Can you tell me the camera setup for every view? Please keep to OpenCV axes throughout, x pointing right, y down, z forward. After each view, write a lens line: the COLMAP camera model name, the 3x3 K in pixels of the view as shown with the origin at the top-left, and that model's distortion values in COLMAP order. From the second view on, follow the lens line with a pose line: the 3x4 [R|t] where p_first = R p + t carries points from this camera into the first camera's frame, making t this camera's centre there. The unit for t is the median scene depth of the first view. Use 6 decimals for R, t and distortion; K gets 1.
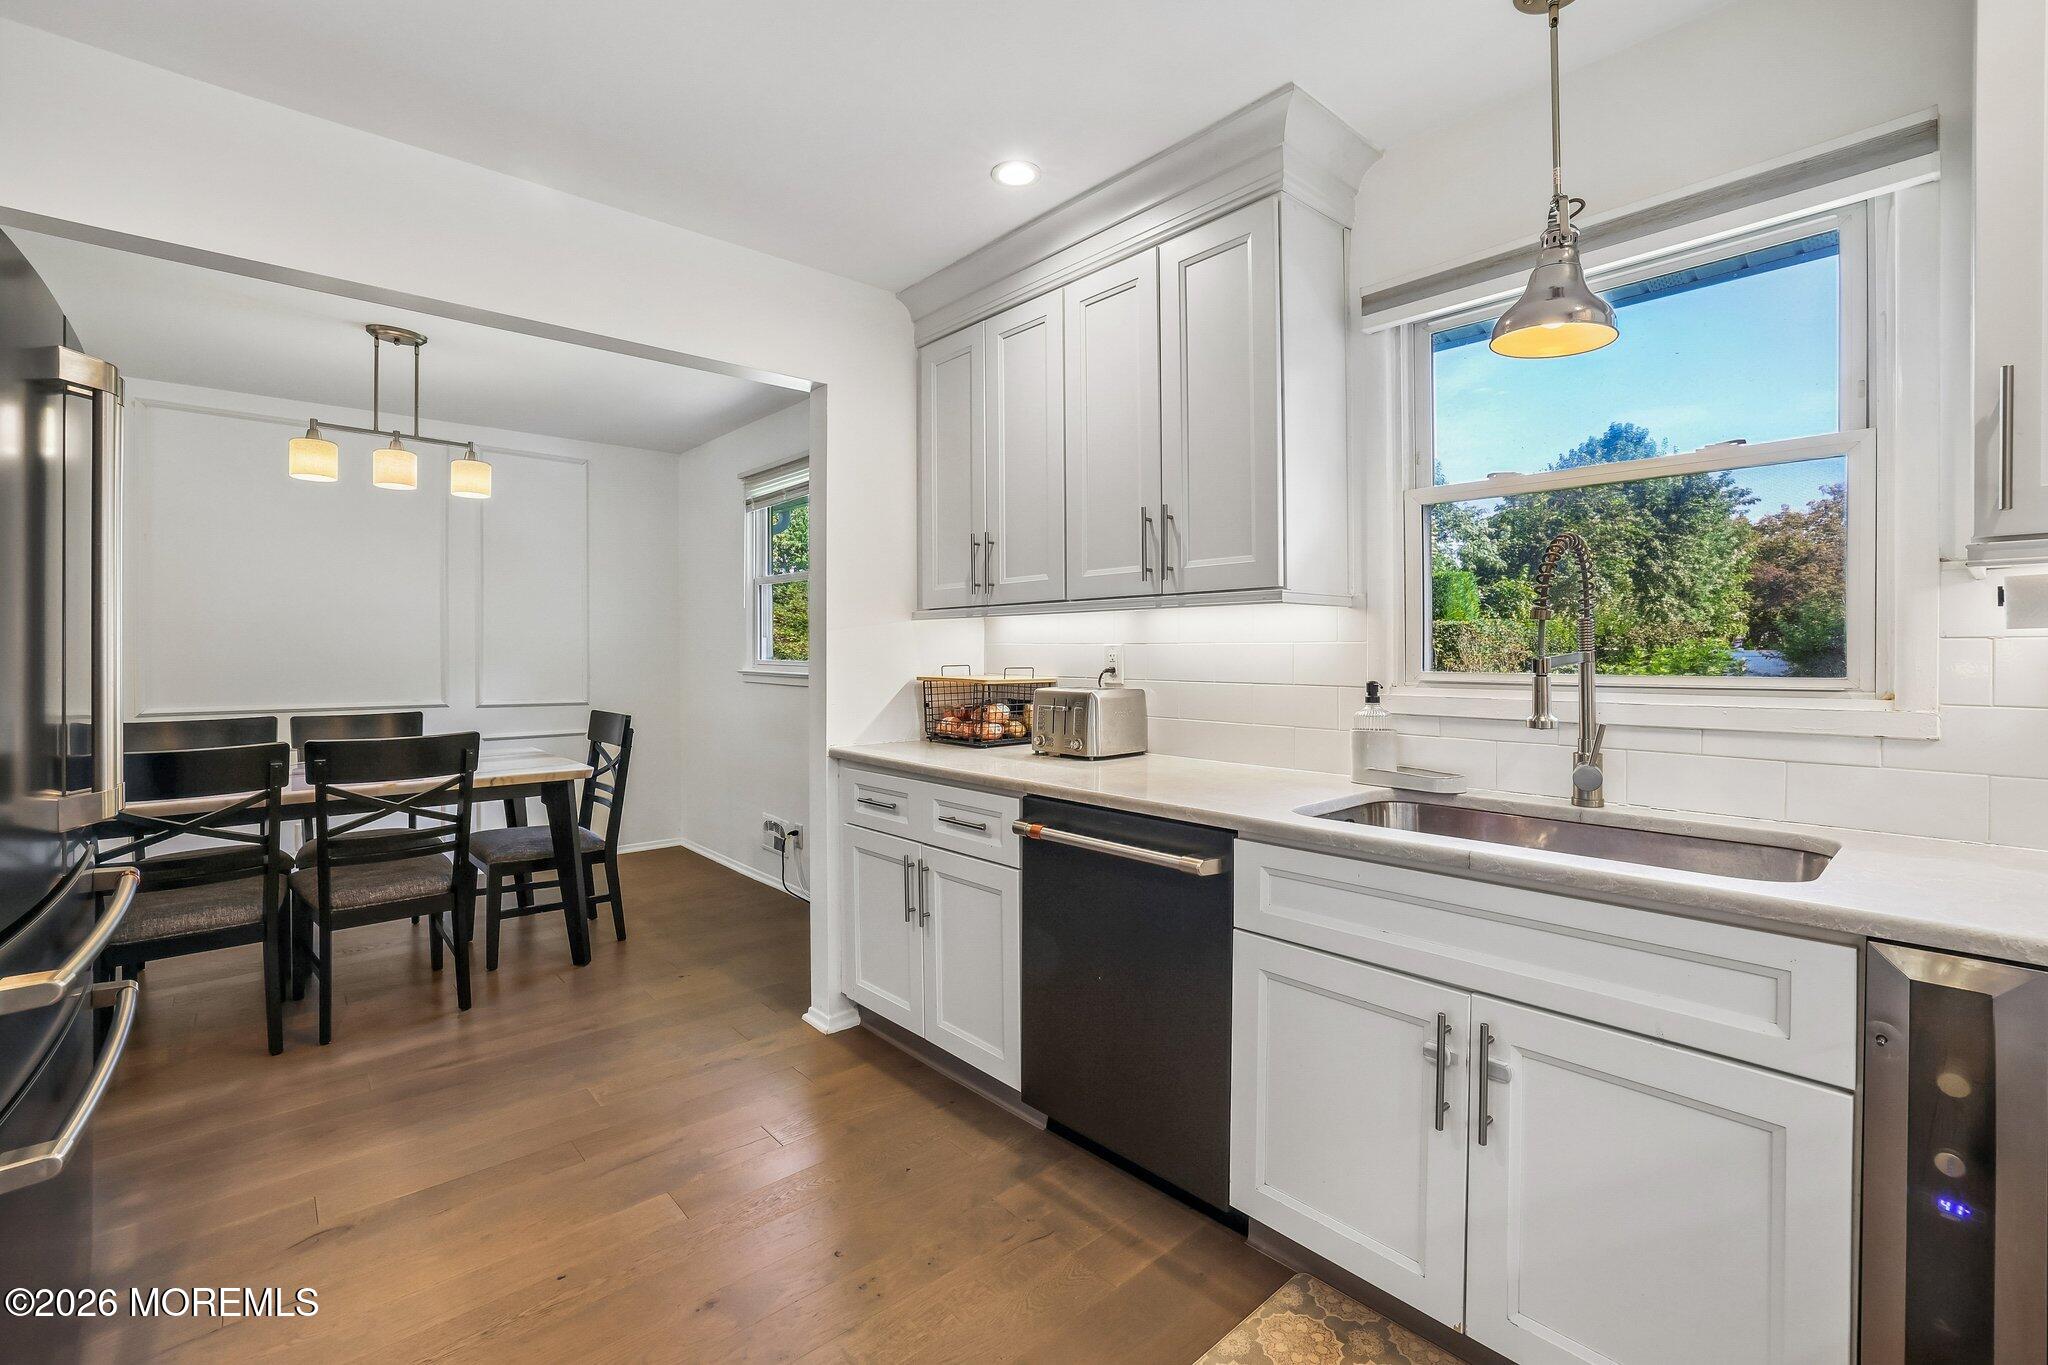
lens RADIAL K [[894.3, 0, 1017.5], [0, 894.3, 655.7], [0, 0, 1]] dist [-0.049202, 0.019863]
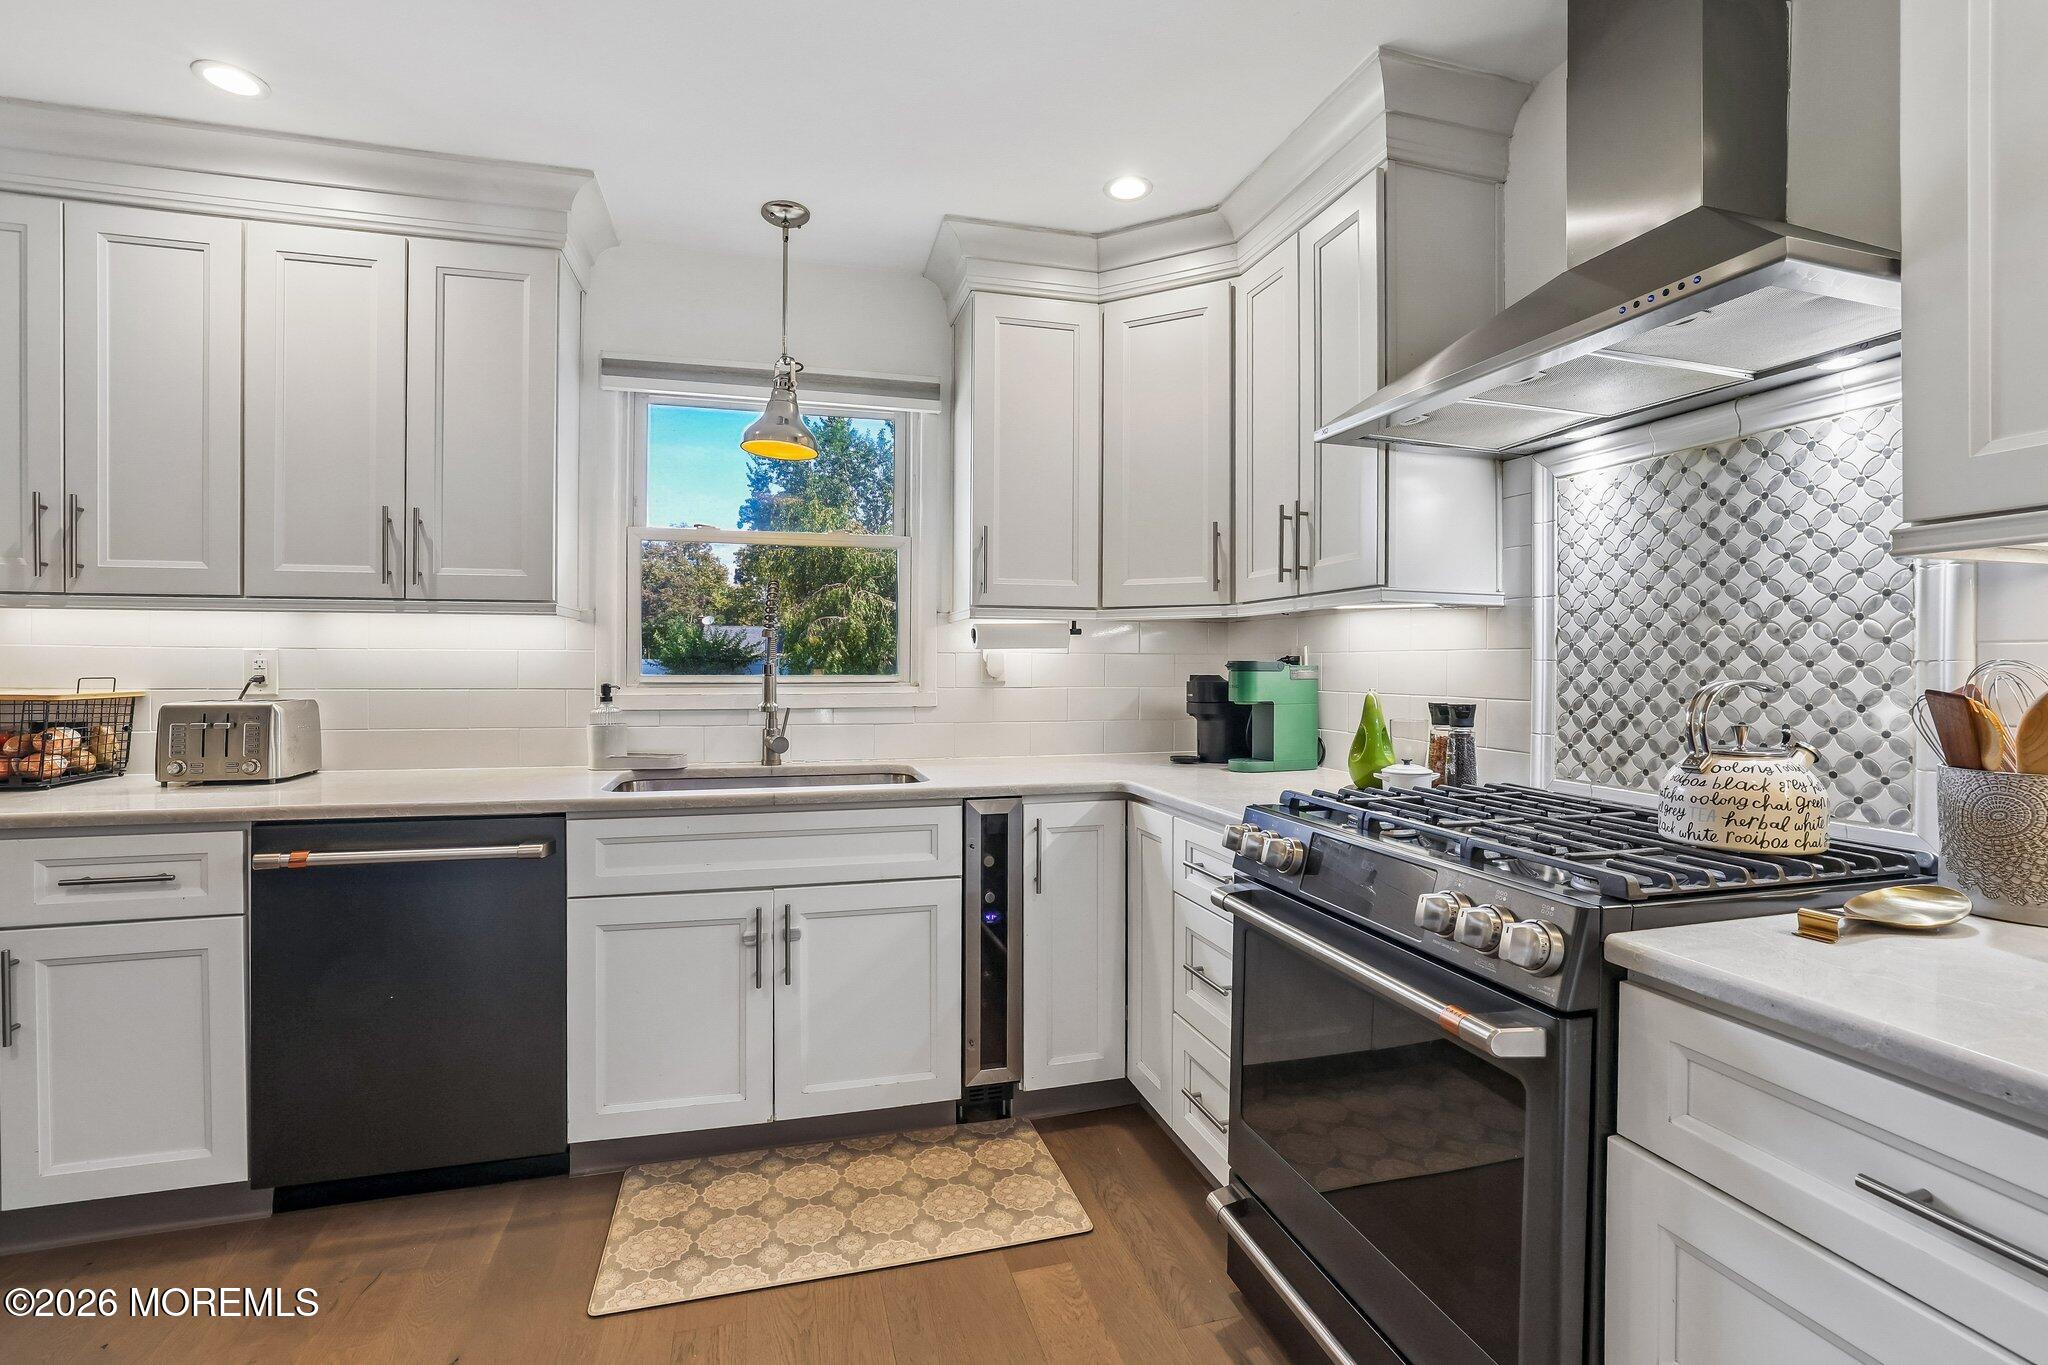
lens RADIAL K [[917.9, 0, 1017.8], [0, 917.9, 664.2], [0, 0, 1]] dist [-0.020371, 0.001031]
pose [[0.438822, 0.000553, 0.898574, -0.459805], [-0.000646, 1.000000, -0.000300, 0.002519], [-0.898574, -0.000449, 0.438822, -0.034545]]
